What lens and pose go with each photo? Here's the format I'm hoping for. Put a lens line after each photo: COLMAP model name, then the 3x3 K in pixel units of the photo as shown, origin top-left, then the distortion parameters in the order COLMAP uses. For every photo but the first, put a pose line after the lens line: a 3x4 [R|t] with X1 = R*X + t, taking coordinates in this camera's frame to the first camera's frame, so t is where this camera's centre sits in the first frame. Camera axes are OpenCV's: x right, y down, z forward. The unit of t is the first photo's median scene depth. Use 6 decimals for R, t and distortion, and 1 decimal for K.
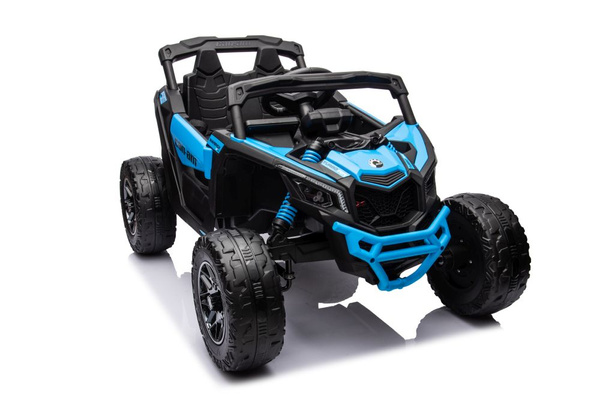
lens RADIAL K [[673.2, 0, 300.0], [0, 673.2, 200.0], [0, 0, 1]] dist [0.010574, 0.005810]
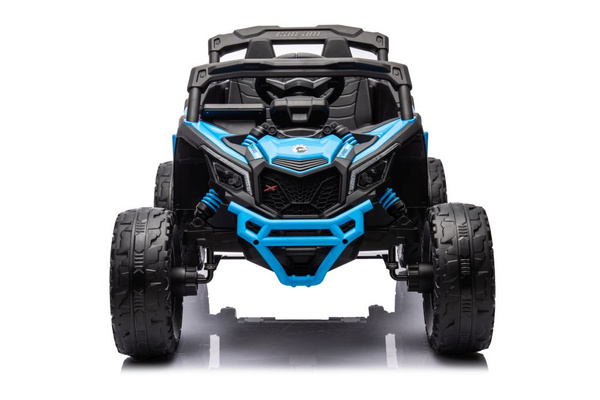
lens RADIAL K [[1191.3, 0, 305.1], [0, 1191.3, 199.6], [0, 0, 1]] dist [0.426008, -0.032716]
pose [[0.910543, 0.056407, -0.409549, 0.730813], [-0.108244, 0.988617, -0.104496, 0.169660], [0.398992, 0.139479, 0.906284, -0.424383]]
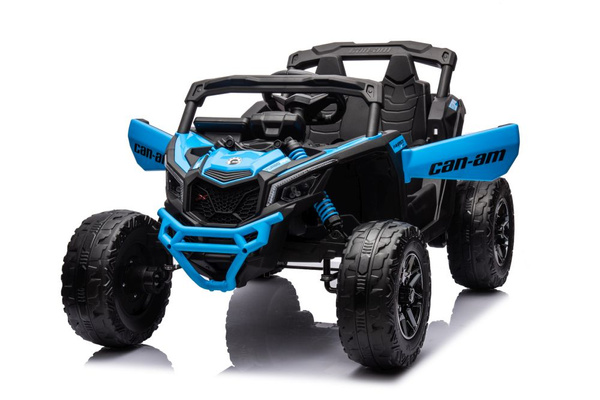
lens RADIAL K [[1191.3, 0, 305.1], [0, 1191.3, 199.6], [0, 0, 1]] dist [0.426008, -0.032716]
pose [[0.691798, 0.092051, -0.716200, 1.315822], [-0.186653, 0.980929, -0.054217, 0.068557], [0.697550, 0.171189, 0.695786, -0.105212]]
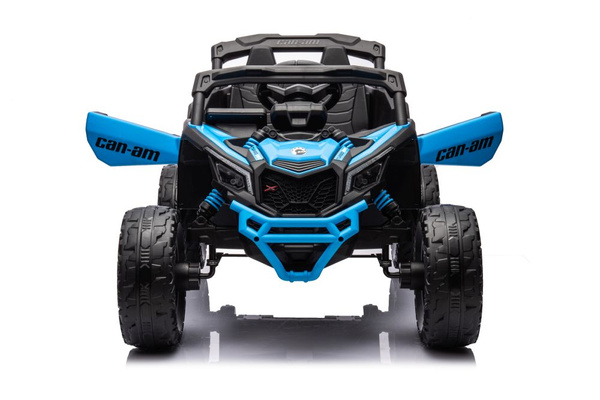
lens RADIAL K [[1213.0, 0, 300.0], [0, 1213.0, 200.0], [0, 0, 1]] dist [0.406698, -0.022281]
pose [[0.909080, 0.062739, -0.411870, 0.774143], [-0.118783, 0.986595, -0.111895, 0.193753], [0.399329, 0.150644, 0.904347, -0.519561]]
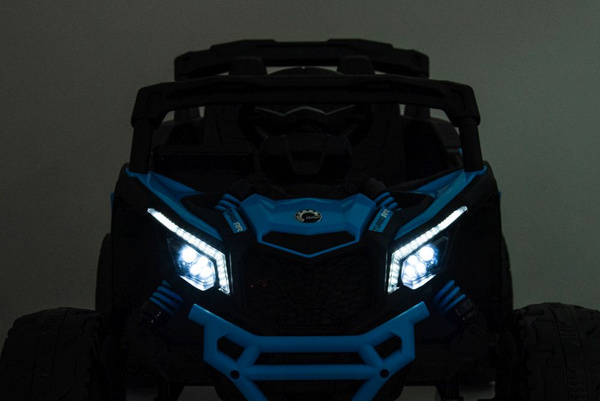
lens RADIAL K [[1286.6, 0, 300.0], [0, 1286.6, 200.5], [0, 0, 1]] dist [-0.017181, -0.038095]
pose [[0.910159, 0.041247, -0.412201, 0.507826], [-0.112873, 0.982075, -0.150958, 0.088065], [0.398586, 0.183922, 0.898500, 0.030676]]
